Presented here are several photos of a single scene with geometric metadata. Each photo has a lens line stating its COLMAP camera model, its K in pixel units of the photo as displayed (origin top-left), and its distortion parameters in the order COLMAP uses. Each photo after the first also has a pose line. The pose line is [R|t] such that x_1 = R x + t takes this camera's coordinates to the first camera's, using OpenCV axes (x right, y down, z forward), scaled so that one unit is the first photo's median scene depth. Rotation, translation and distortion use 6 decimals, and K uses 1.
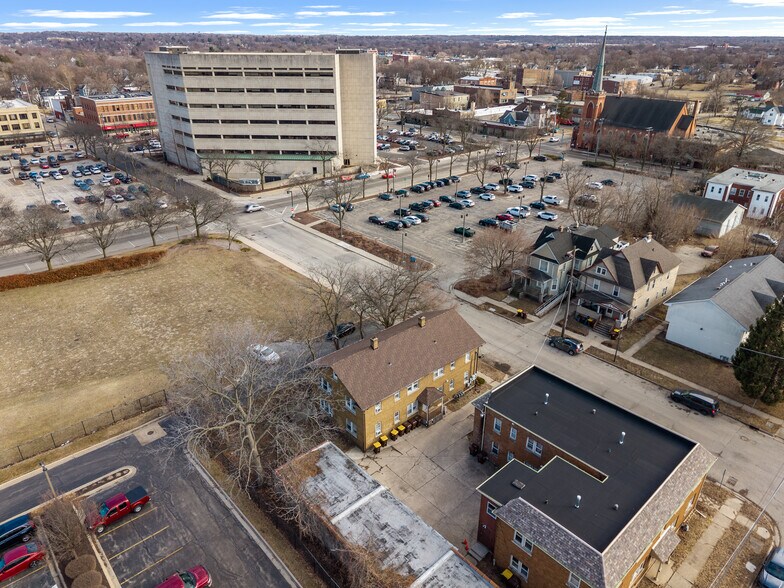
lens RADIAL K [[530.9, 0, 392.0], [0, 530.9, 294.0], [0, 0, 1]] dist [0.072900, -0.103168]
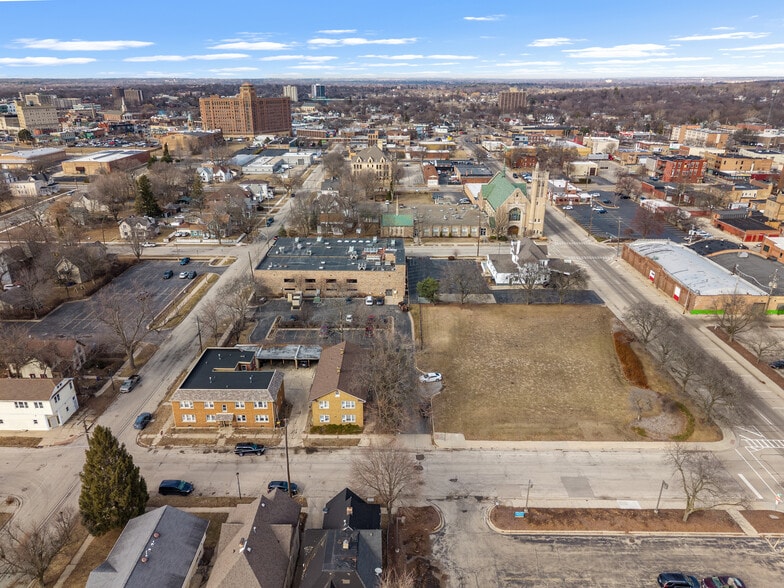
lens RADIAL K [[530.9, 0, 392.0], [0, 530.9, 294.0], [0, 0, 1]] dist [0.072900, -0.103168]
pose [[-0.674246, 0.274546, -0.685577, 0.786049], [-0.323328, 0.724889, 0.608273, -0.916422], [0.663966, 0.631792, -0.399985, 1.271905]]
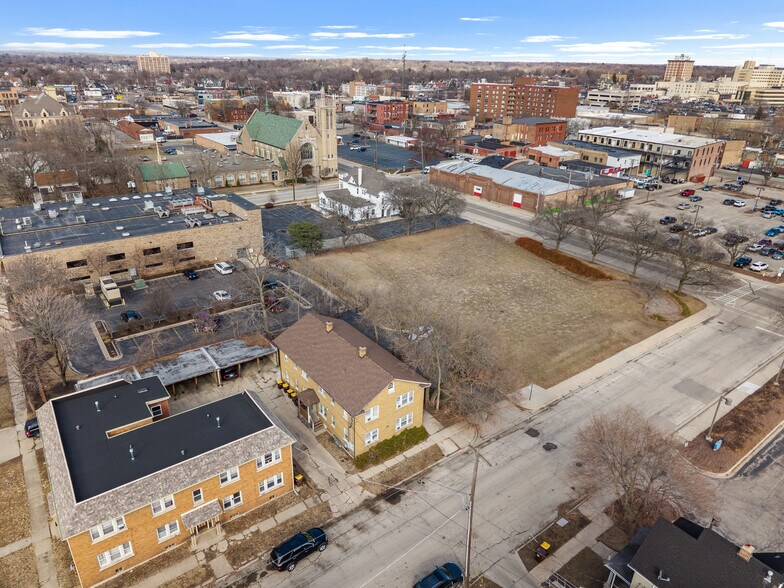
lens RADIAL K [[519.5, 0, 392.0], [0, 519.5, 294.0], [0, 0, 1]] dist [0.041695, -0.044306]
pose [[-0.094039, 0.403067, -0.910326, 0.679643], [-0.454222, 0.796293, 0.399499, -0.340944], [0.885911, 0.451059, 0.108199, 0.708864]]
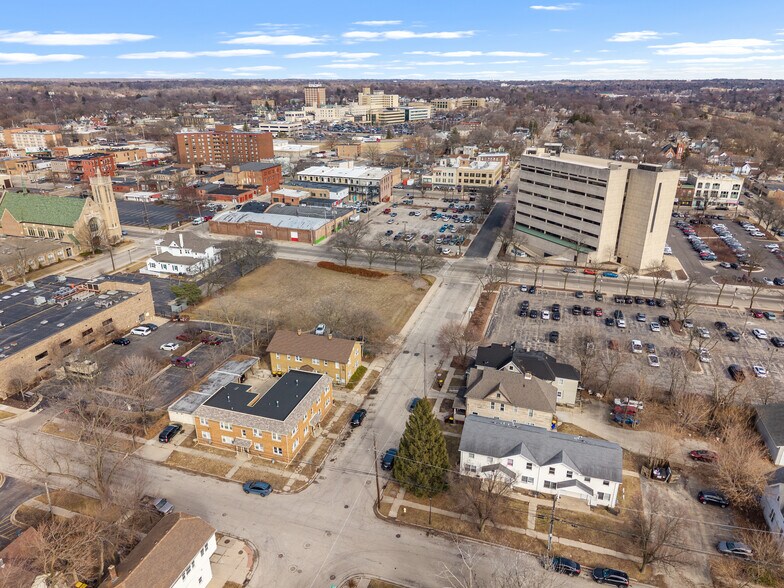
lens RADIAL K [[530.9, 0, 392.0], [0, 530.9, 294.0], [0, 0, 1]] dist [0.072900, -0.103168]
pose [[0.505917, 0.319452, -0.801248, 1.278363], [-0.378110, 0.917026, 0.126869, -0.320733], [0.775294, 0.238774, 0.584727, 0.028879]]
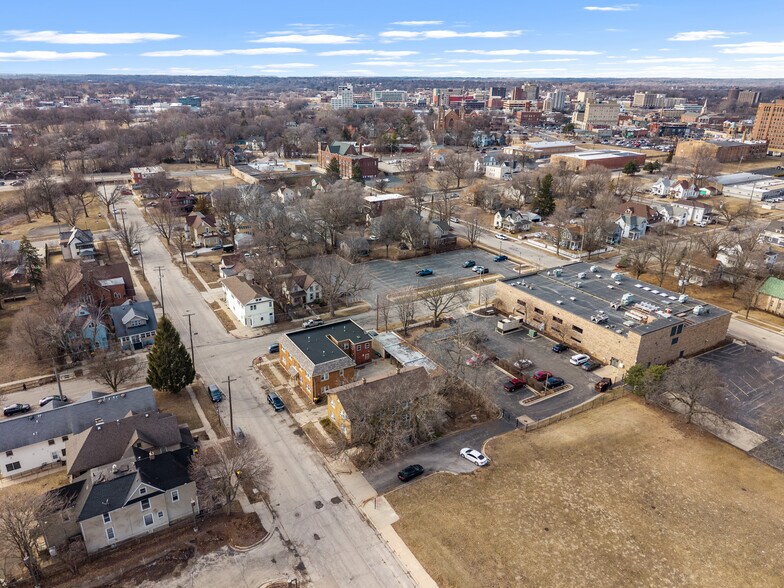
lens RADIAL K [[538.5, 0, 379.0], [0, 538.5, 316.6], [0, 0, 1]] dist [0.043953, -0.058539]
pose [[-0.978373, -0.091488, 0.185515, -0.207675], [0.082606, 0.649433, 0.755918, -0.993009], [-0.189637, 0.754895, -0.627831, 1.448495]]
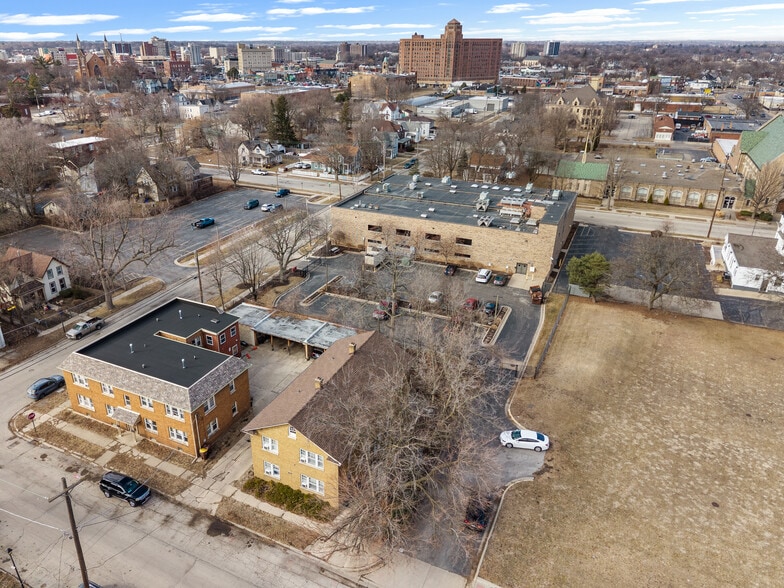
lens RADIAL K [[552.5, 0, 356.6], [0, 552.5, 297.2], [0, 0, 1]] dist [0.029417, -0.029649]
pose [[-0.927419, 0.156304, -0.339798, 0.212970], [-0.162811, 0.649199, 0.742990, -0.540072], [0.336729, 0.744386, -0.576631, 1.115602]]
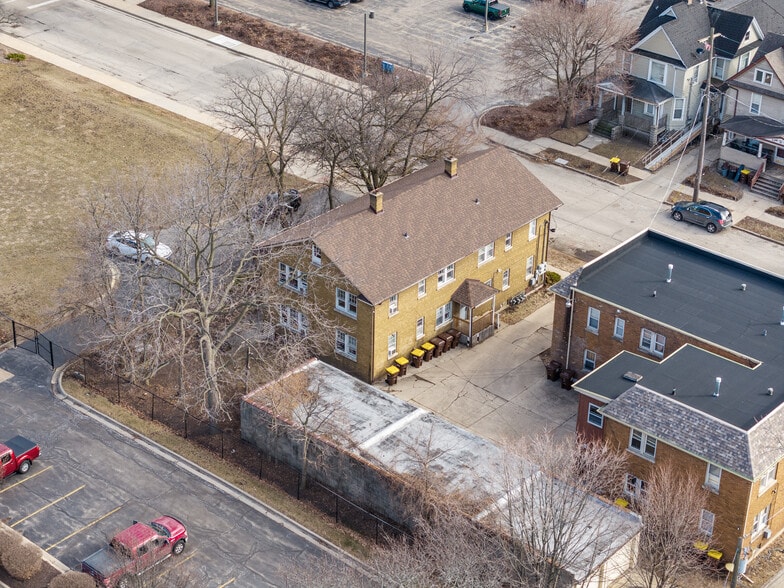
lens RADIAL K [[1577.8, 0, 392.0], [0, 1577.8, 294.0], [0, 0, 1]] dist [-0.009261, -0.029016]
pose [[0.992775, -0.037794, 0.113884, -0.157467], [0.031533, 0.997917, 0.056285, 0.070992], [-0.115774, -0.052287, 0.991898, -0.509031]]
